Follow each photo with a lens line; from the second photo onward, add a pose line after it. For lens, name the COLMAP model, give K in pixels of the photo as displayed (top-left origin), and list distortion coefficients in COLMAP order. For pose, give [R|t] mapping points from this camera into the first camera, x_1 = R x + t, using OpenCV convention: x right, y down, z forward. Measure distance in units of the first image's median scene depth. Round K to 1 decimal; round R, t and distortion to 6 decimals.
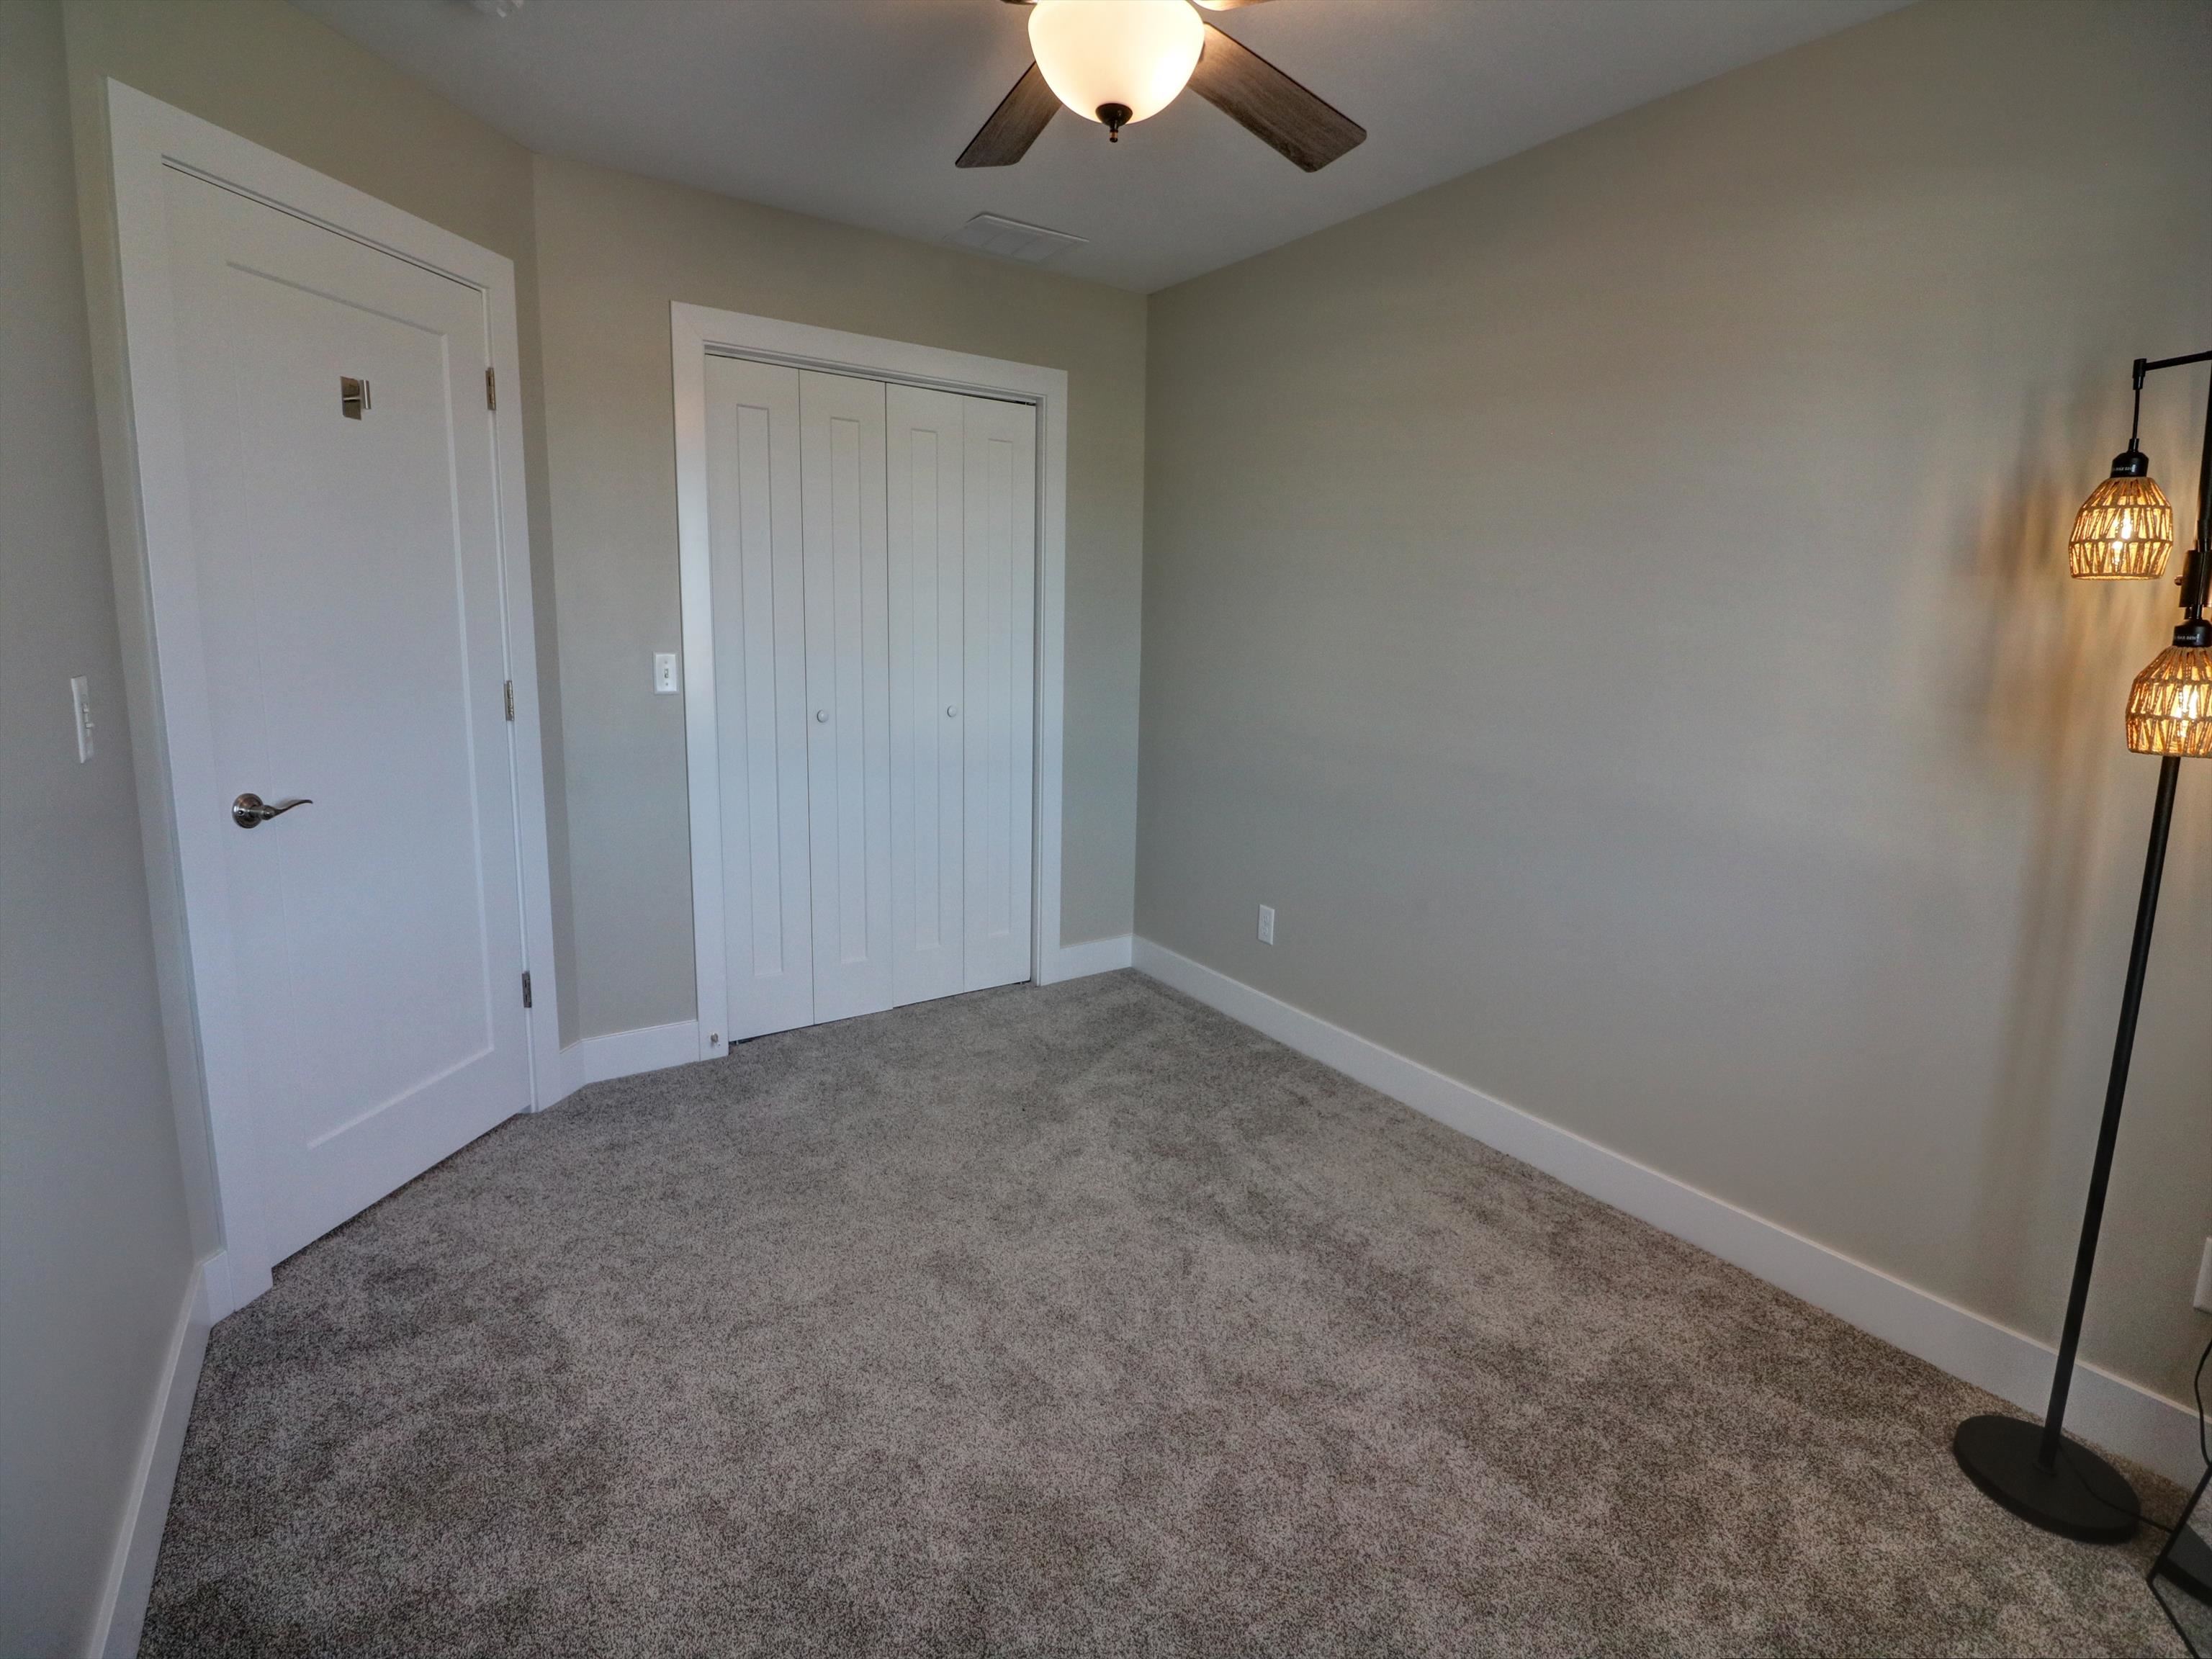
lens RADIAL K [[1076.4, 0, 1111.9], [0, 1076.4, 817.6], [0, 0, 1]] dist [-0.021046, -0.006097]
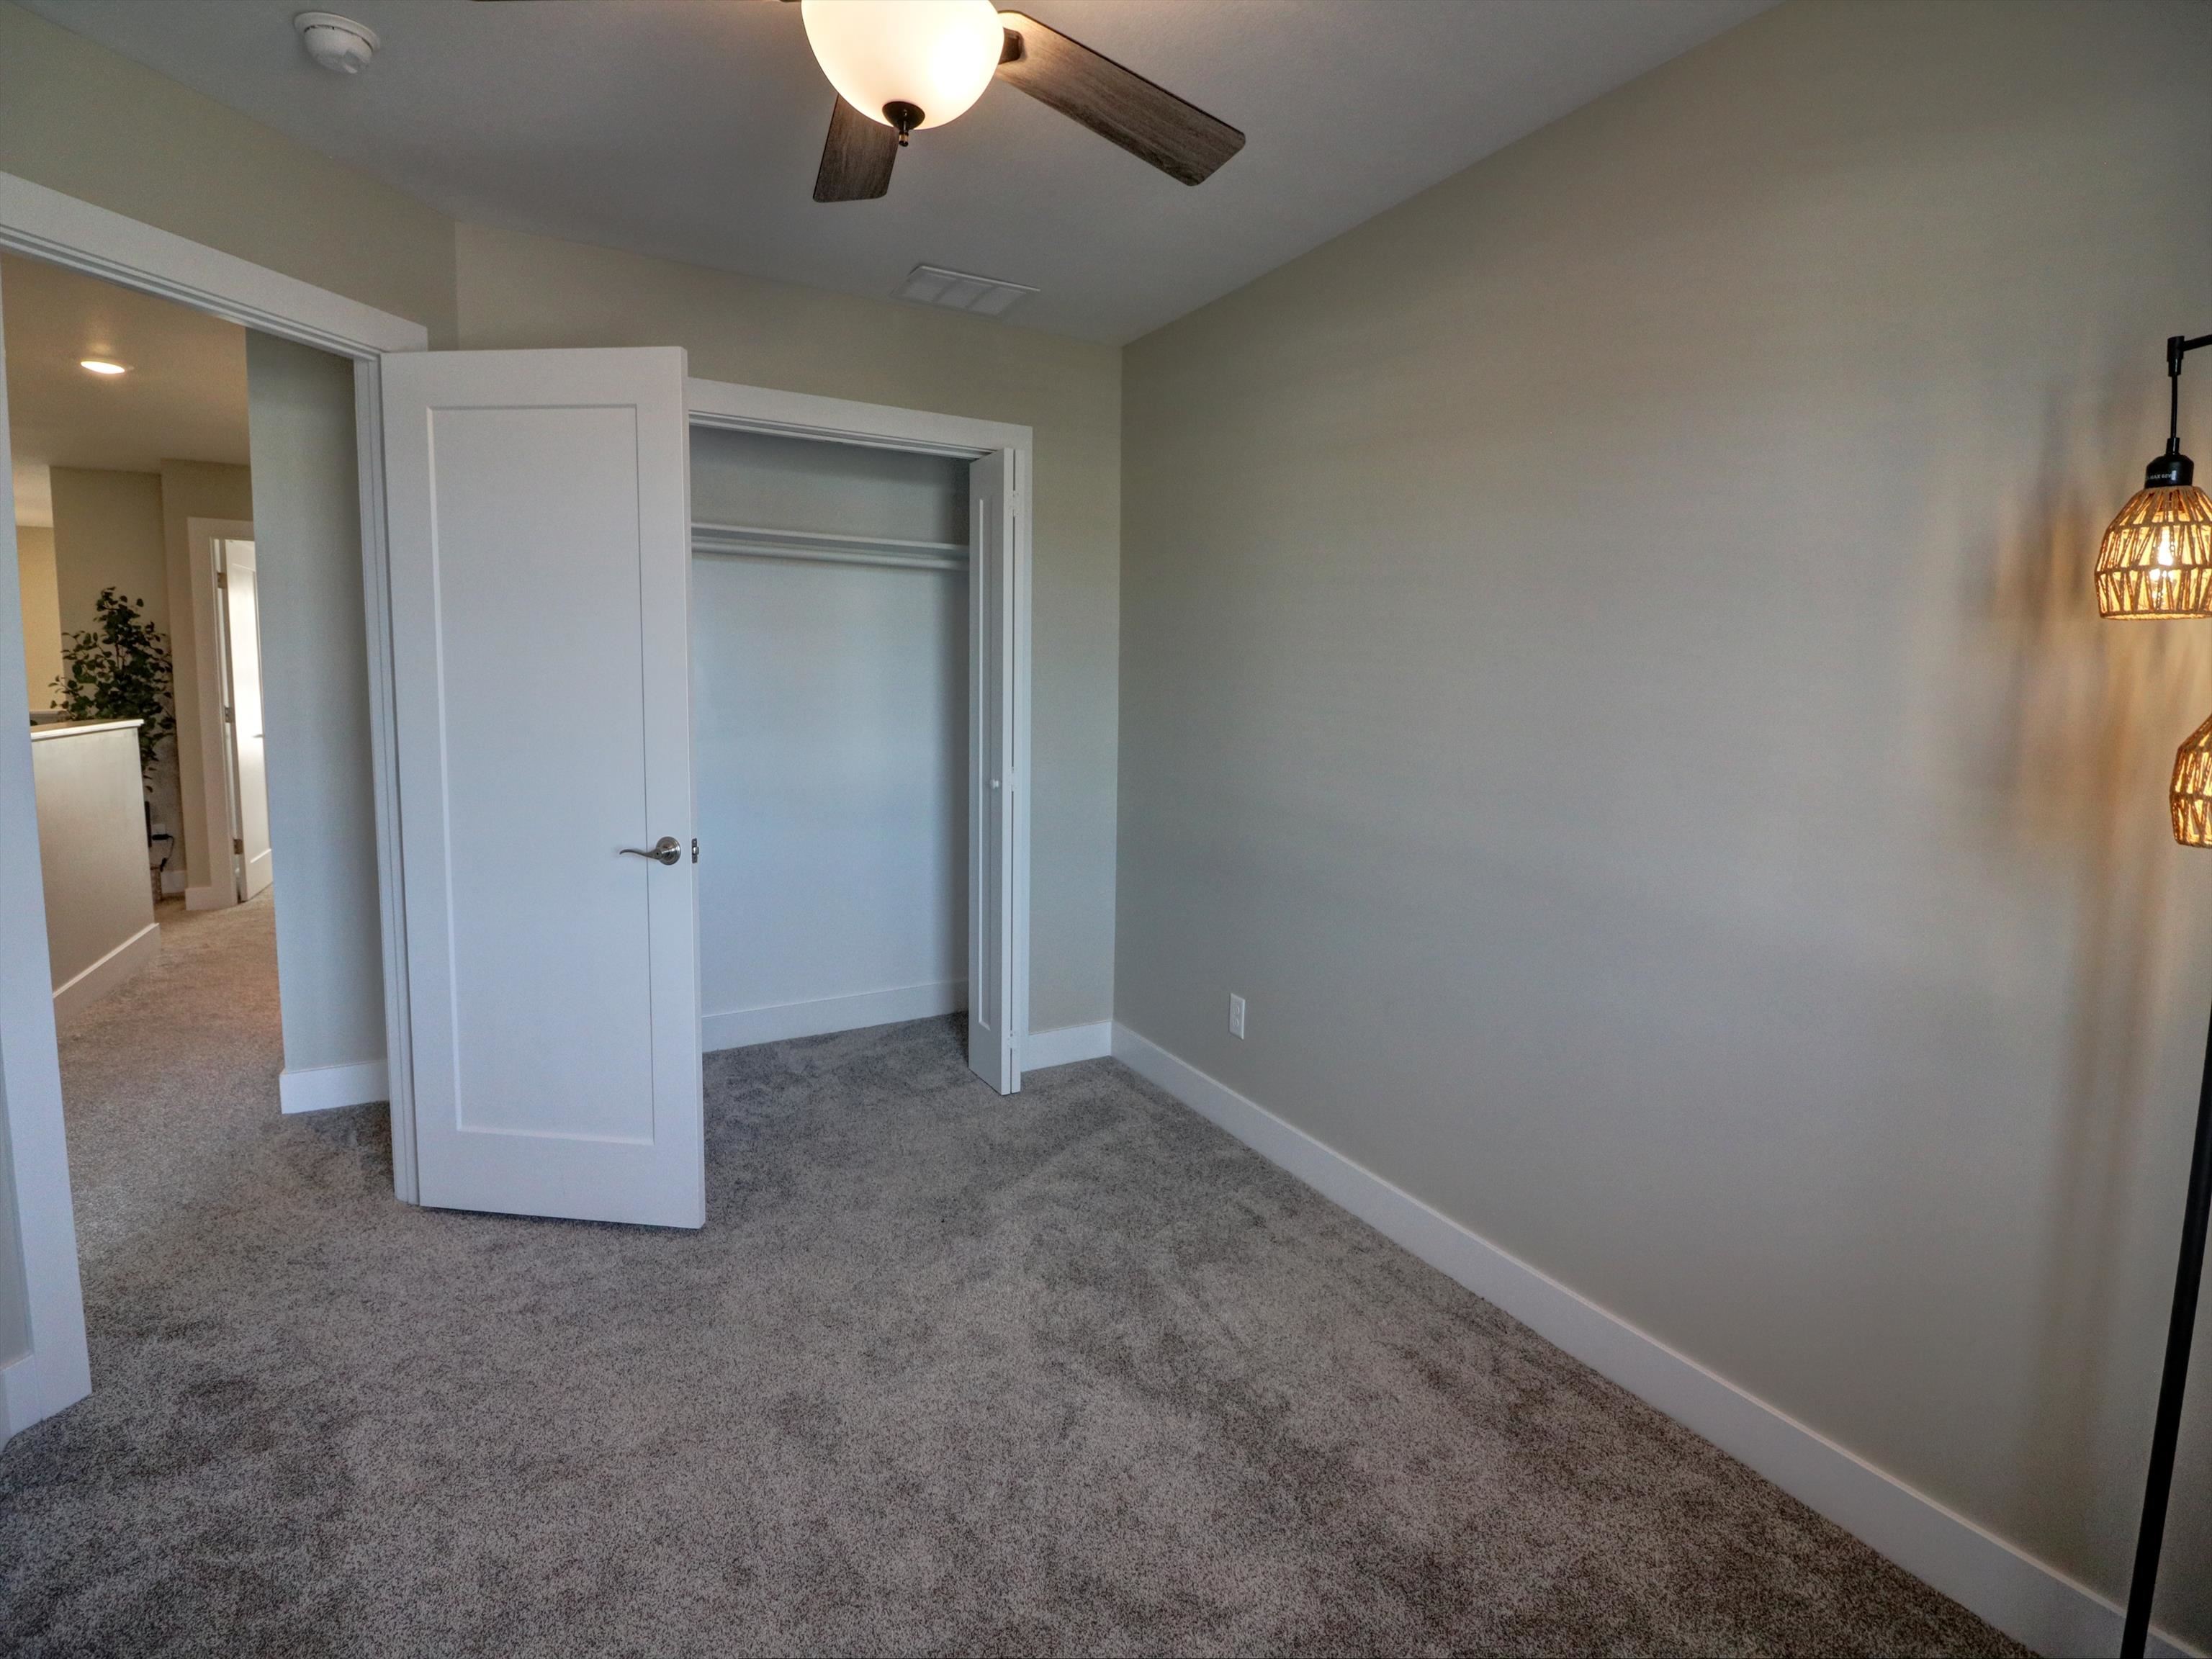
lens RADIAL K [[1076.4, 0, 1104.7], [0, 1076.4, 819.9], [0, 0, 1]] dist [-0.021046, -0.006097]
pose [[0.996075, 0.003625, -0.088440, 0.188044], [-0.008814, 0.998258, -0.058344, -0.020238], [0.088074, 0.058895, 0.994371, 0.130153]]
